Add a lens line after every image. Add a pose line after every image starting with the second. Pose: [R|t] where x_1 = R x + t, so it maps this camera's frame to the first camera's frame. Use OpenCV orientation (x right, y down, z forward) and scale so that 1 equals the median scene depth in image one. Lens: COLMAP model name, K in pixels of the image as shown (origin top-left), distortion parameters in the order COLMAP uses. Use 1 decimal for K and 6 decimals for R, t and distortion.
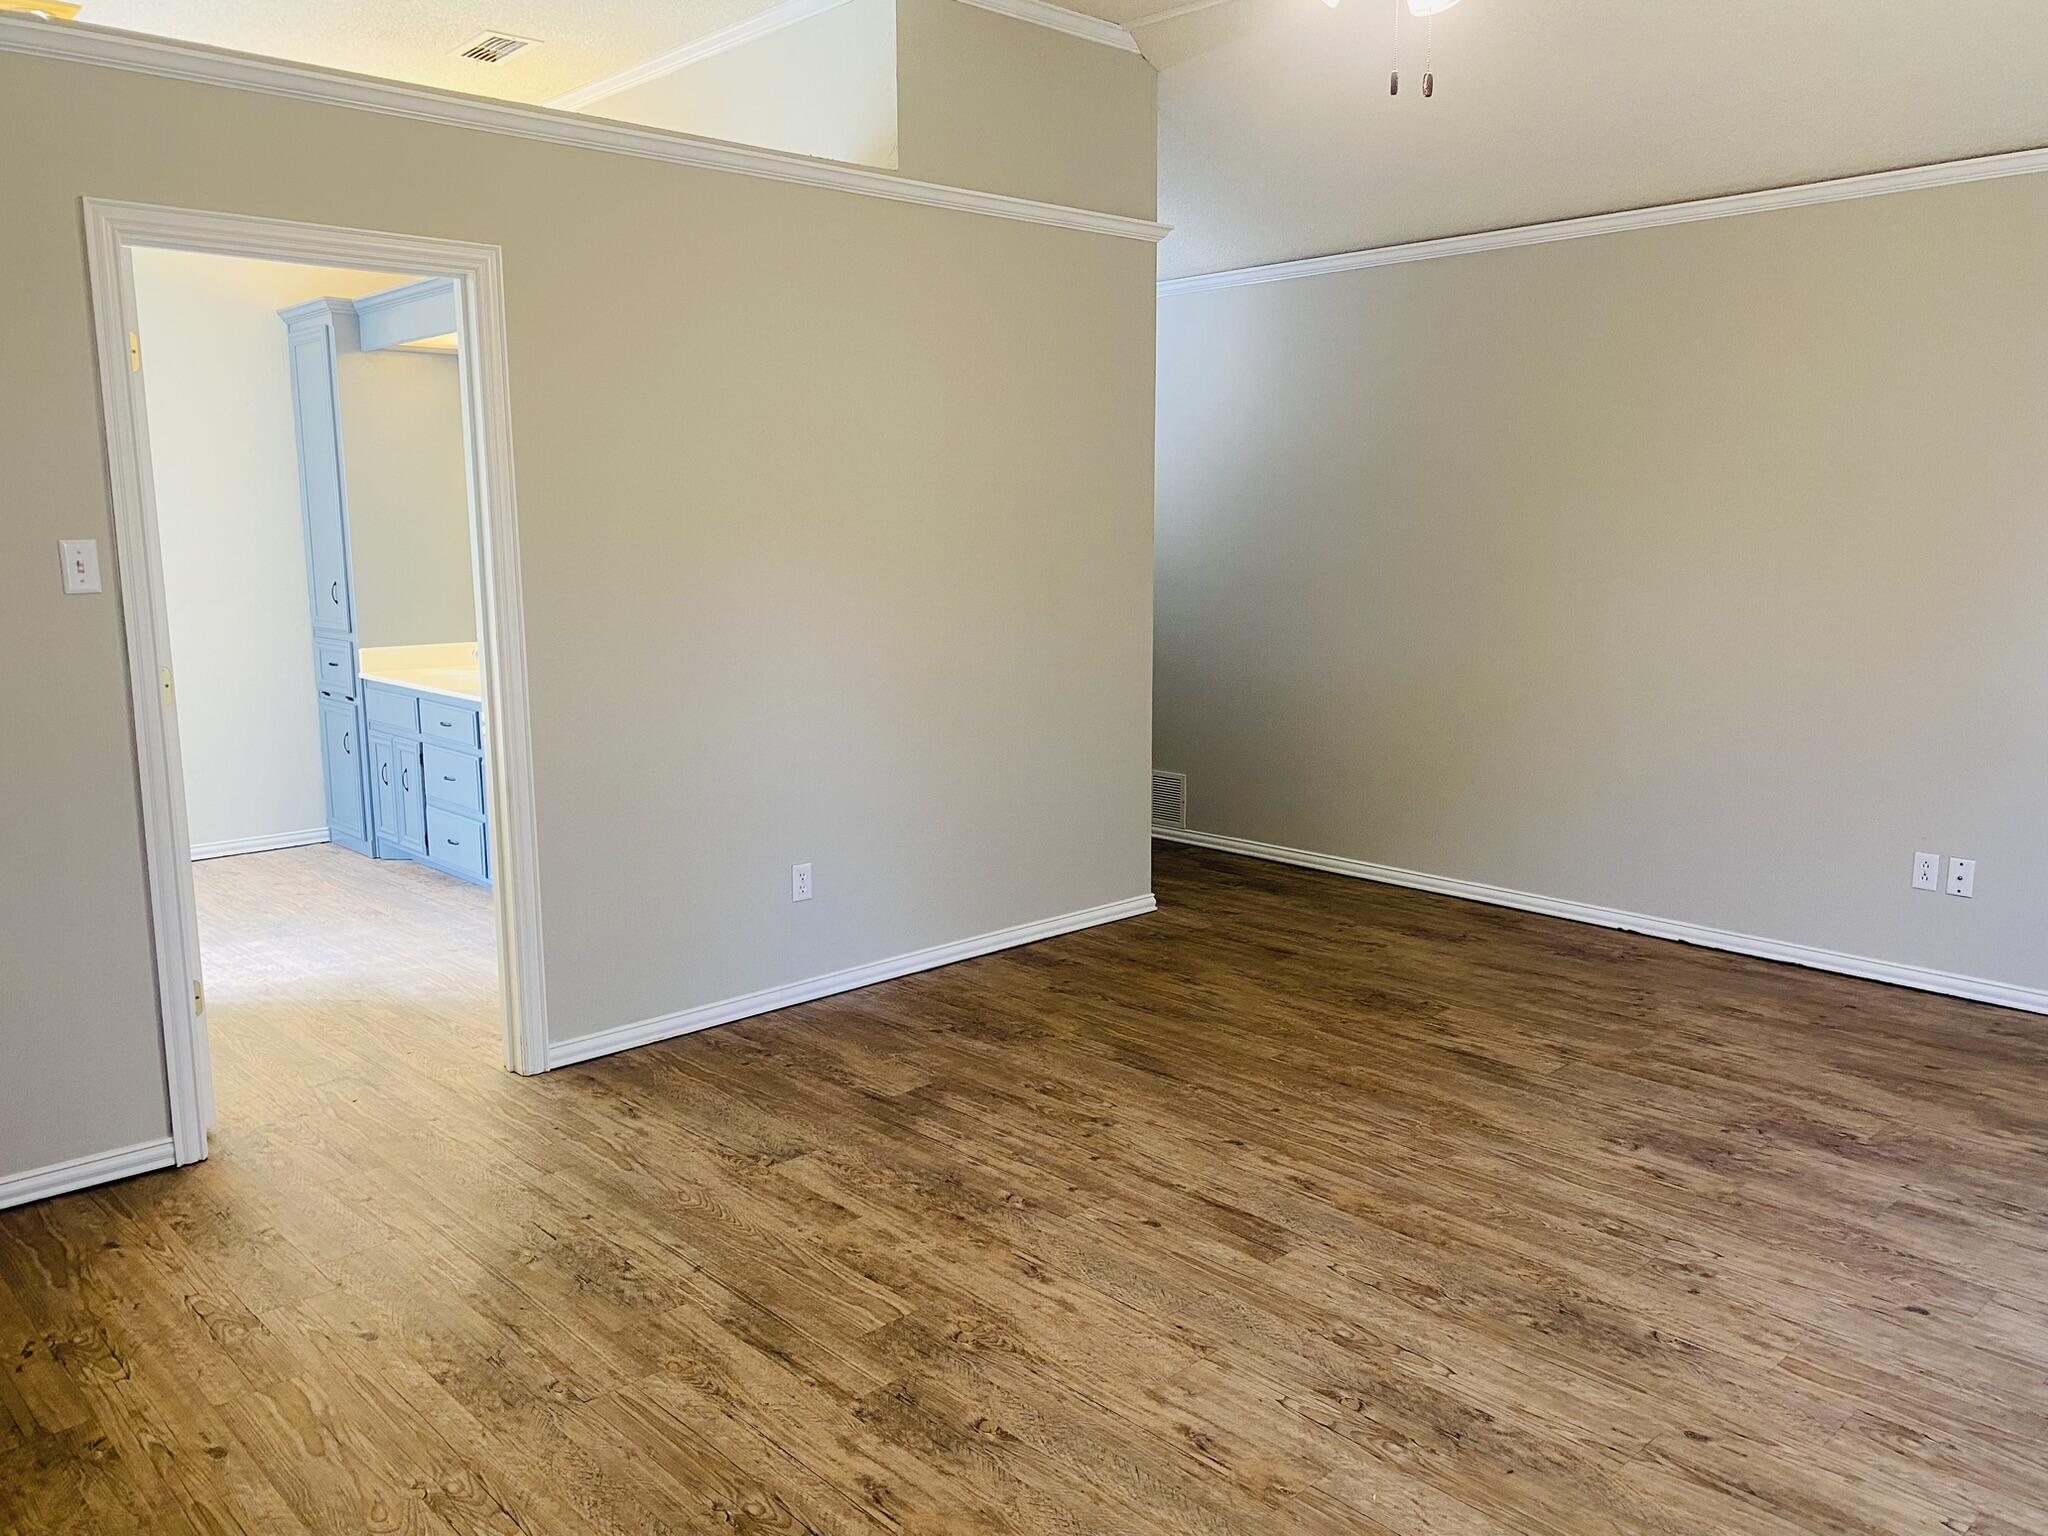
lens RADIAL K [[1568.0, 0, 1042.5], [0, 1568.0, 772.2], [0, 0, 1]] dist [0.009440, 0.006357]
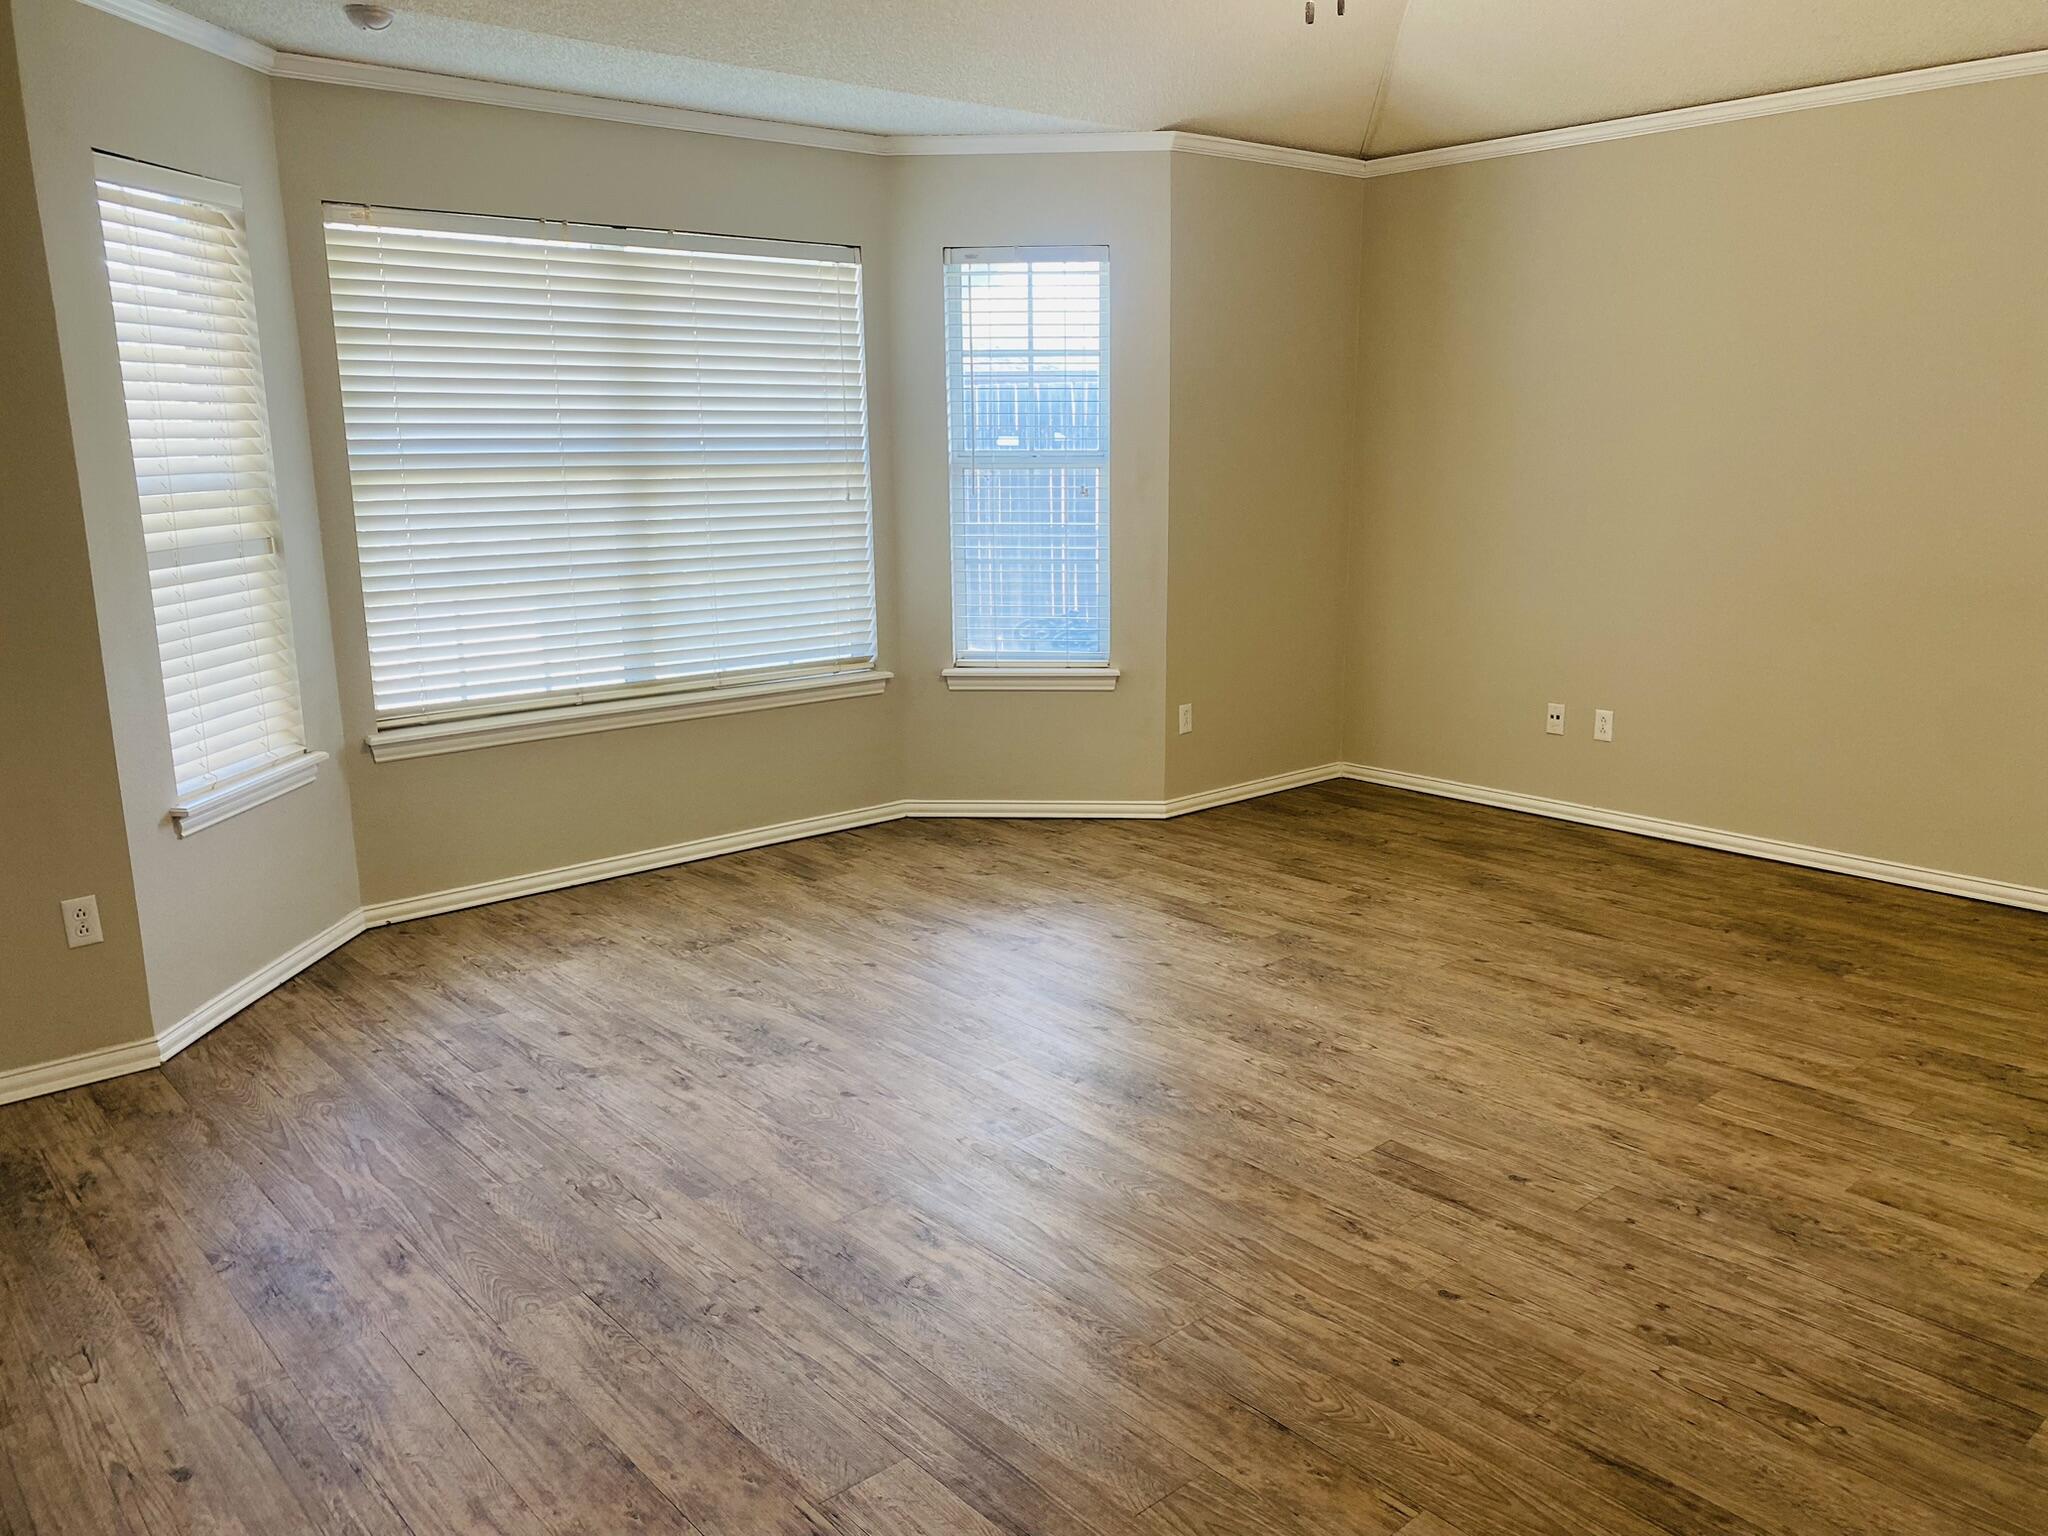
lens RADIAL K [[1568.0, 0, 1042.5], [0, 1568.0, 772.2], [0, 0, 1]] dist [0.009440, 0.006357]
pose [[-0.999167, 0.006359, 0.040303, 0.306020], [0.021139, 0.925558, 0.378015, -0.291224], [-0.034899, 0.378553, -0.924922, 1.734714]]
